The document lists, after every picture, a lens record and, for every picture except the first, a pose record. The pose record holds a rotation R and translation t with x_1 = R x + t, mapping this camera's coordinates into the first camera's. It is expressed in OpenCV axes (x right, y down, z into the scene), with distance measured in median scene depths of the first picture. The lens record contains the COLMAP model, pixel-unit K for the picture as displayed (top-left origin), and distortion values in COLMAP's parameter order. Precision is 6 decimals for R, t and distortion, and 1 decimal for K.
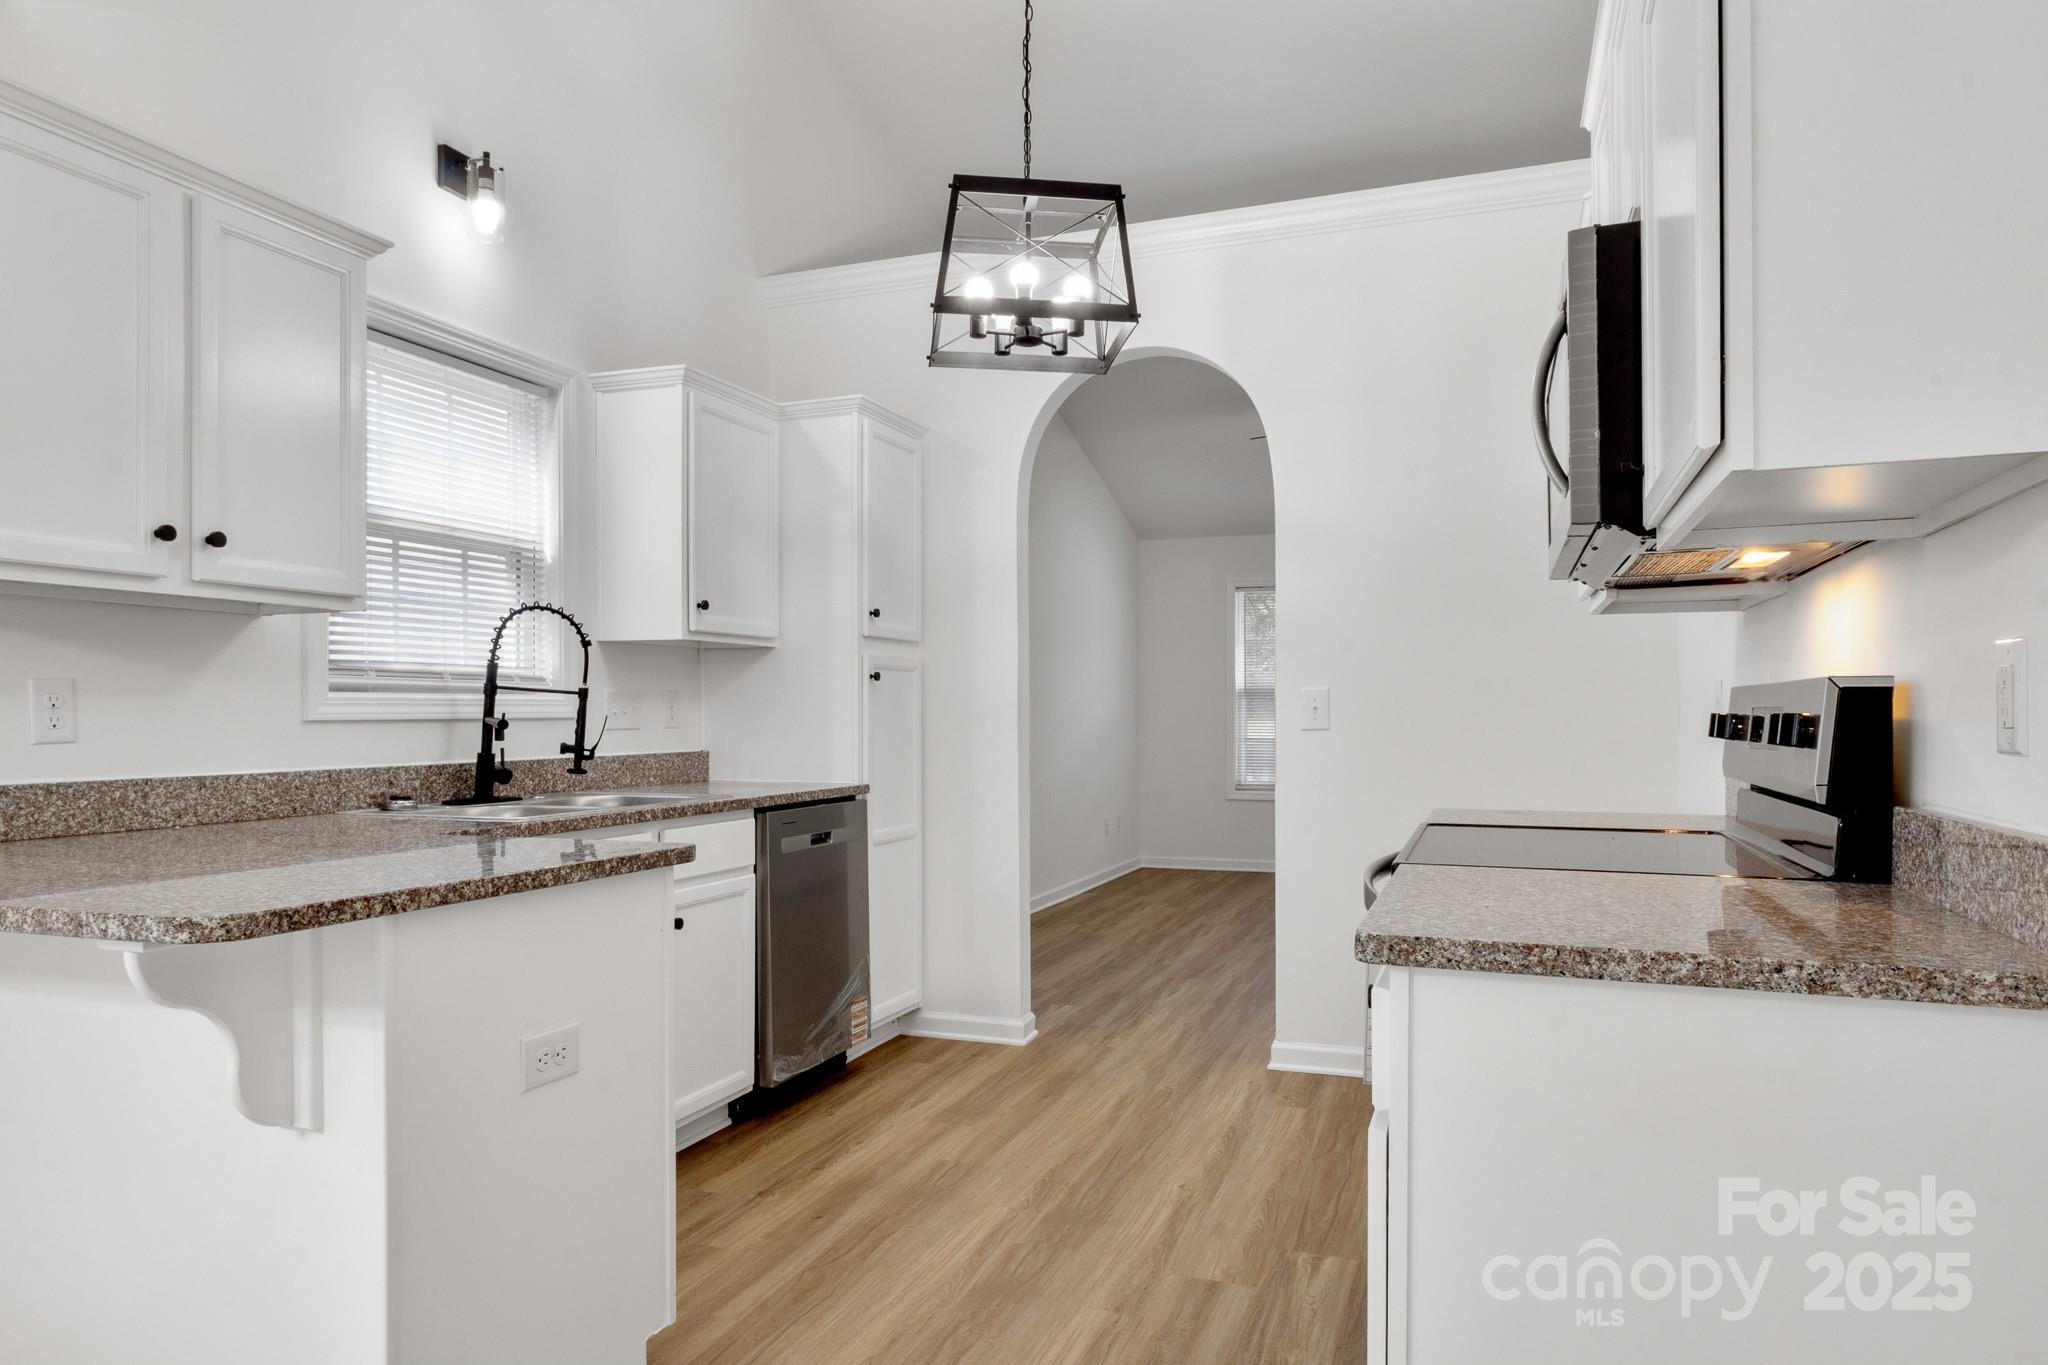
lens RADIAL K [[1292.6, 0, 1004.9], [0, 1292.6, 701.8], [0, 0, 1]] dist [0.003263, -0.000656]
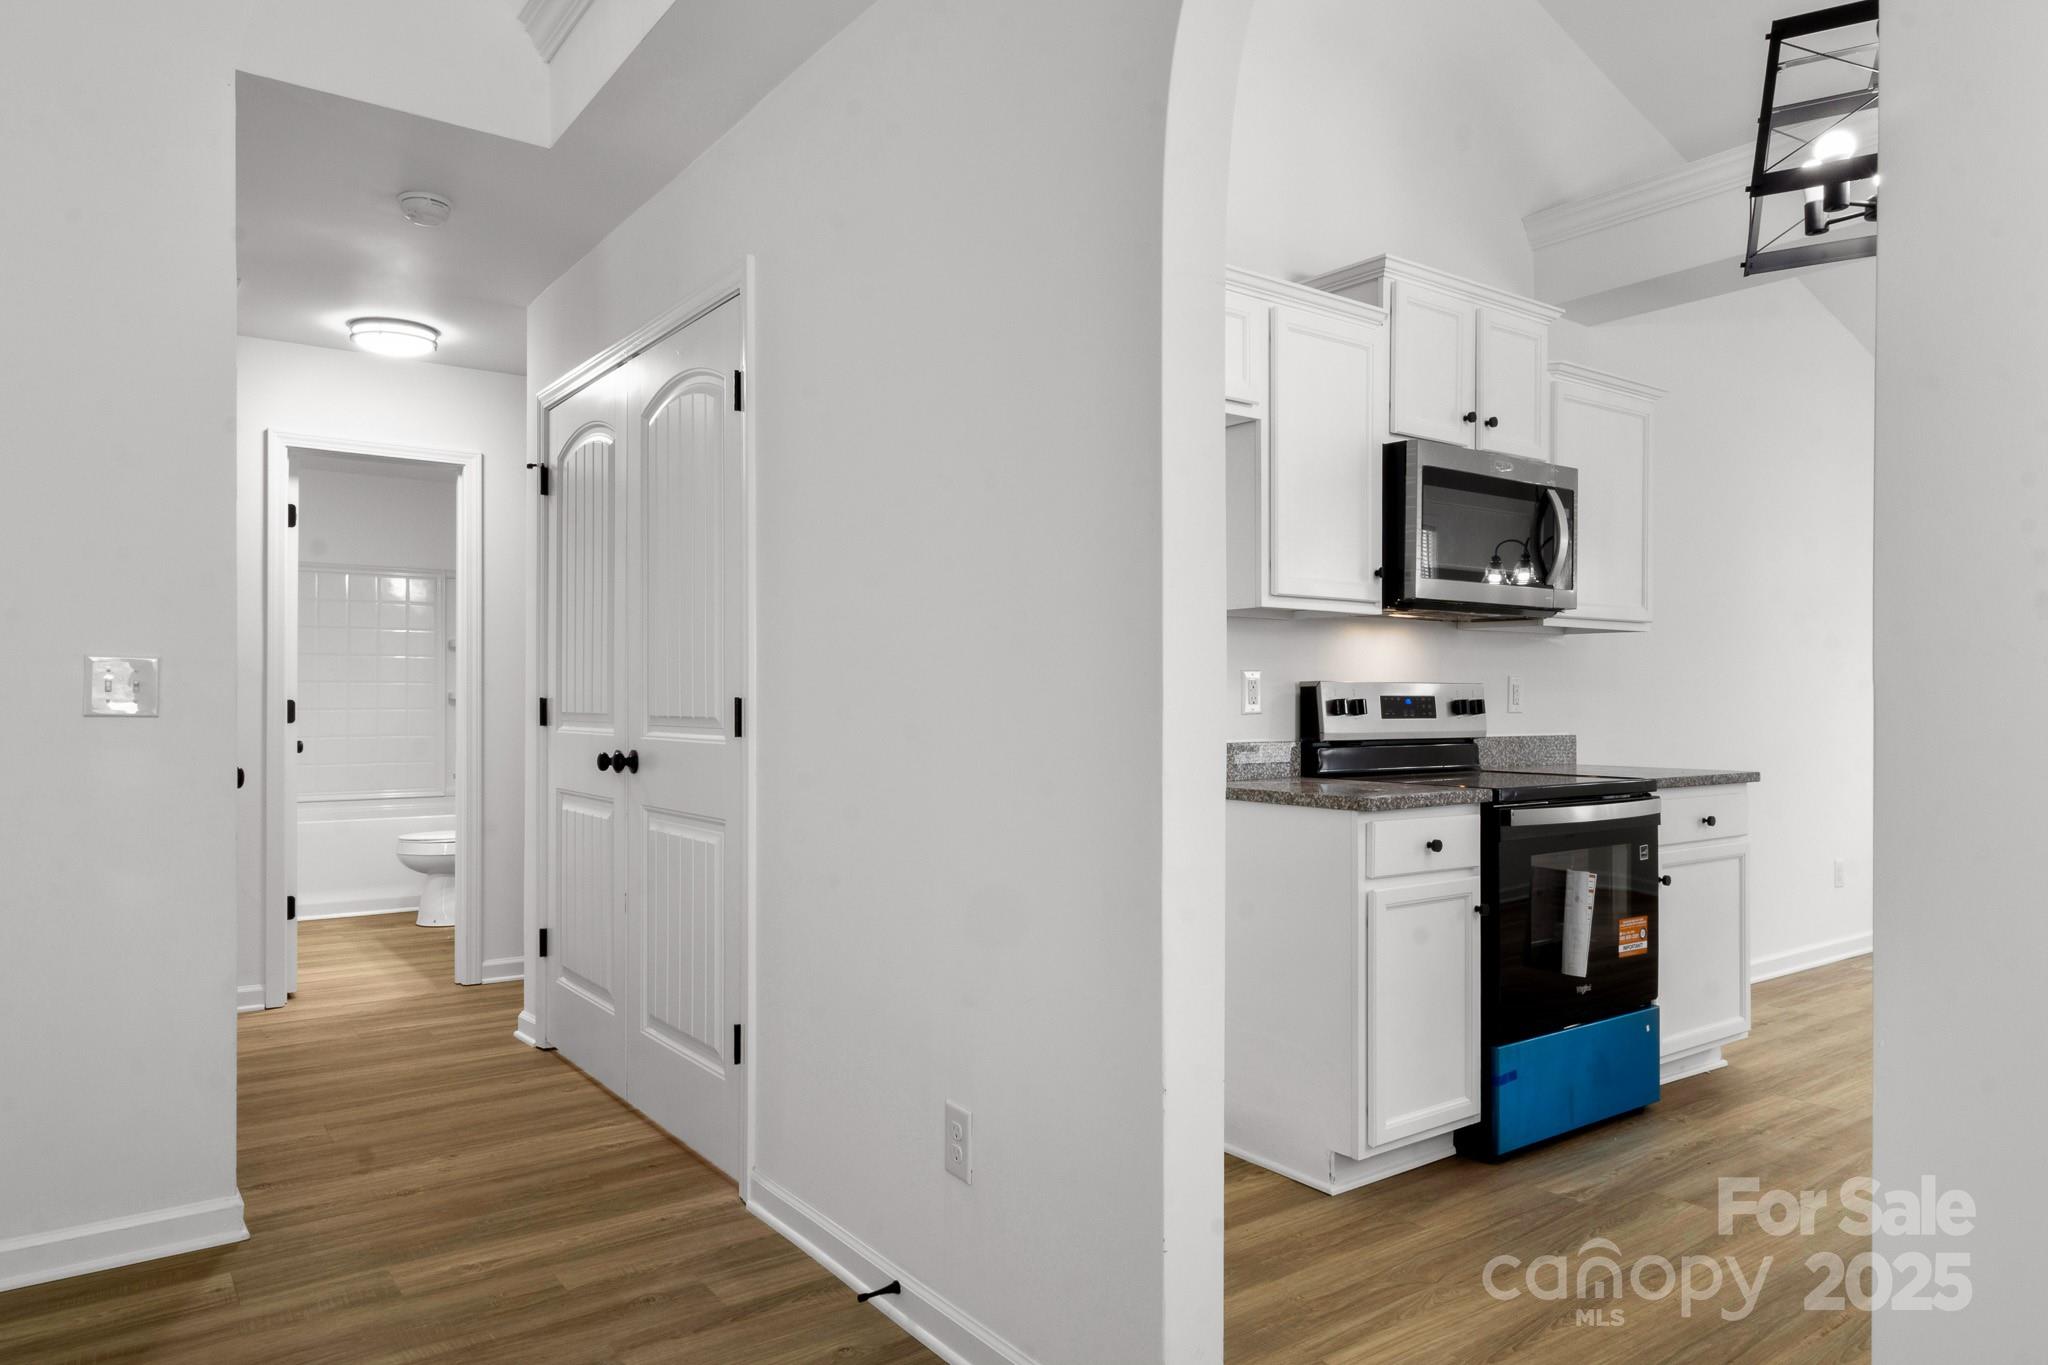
lens RADIAL K [[1299.3, 0, 1020.9], [0, 1299.3, 690.1], [0, 0, 1]] dist [0.002267, -0.002408]
pose [[-0.841028, 0.004243, 0.540975, 0.033502], [-0.005653, 0.999846, -0.016632, 0.020926], [-0.540962, -0.017046, -0.840874, 2.085451]]
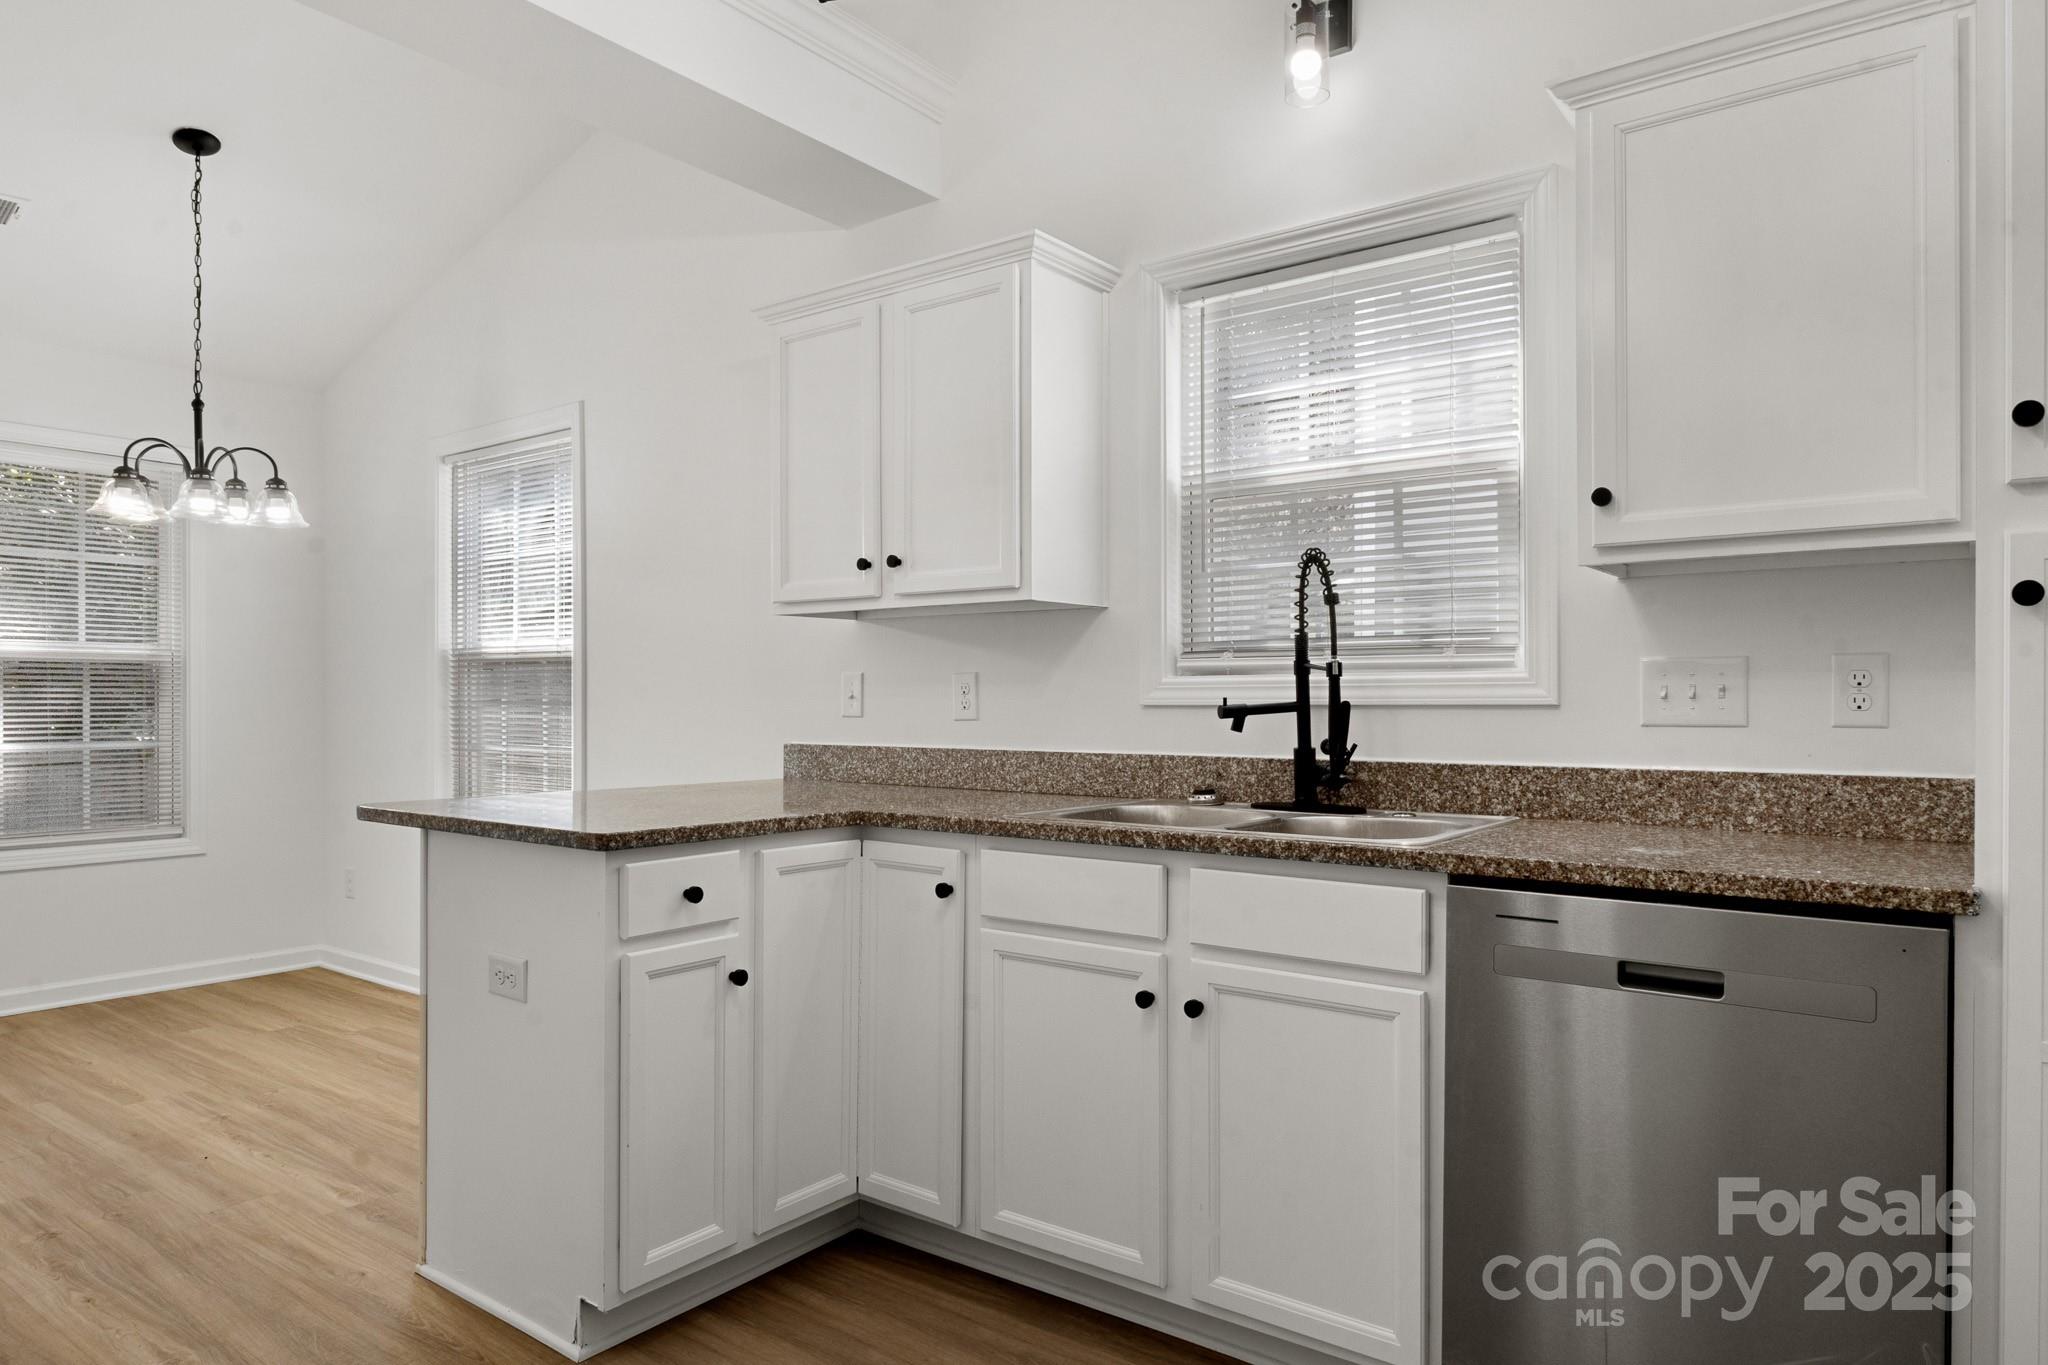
lens RADIAL K [[1261.1, 0, 1015.3], [0, 1261.1, 703.2], [0, 0, 1]] dist [-0.001185, -0.001069]
pose [[-0.278760, 0.005374, -0.960346, 0.458912], [0.009858, 0.999948, 0.002734, 0.009560], [0.960310, -0.008705, -0.278798, 1.227384]]
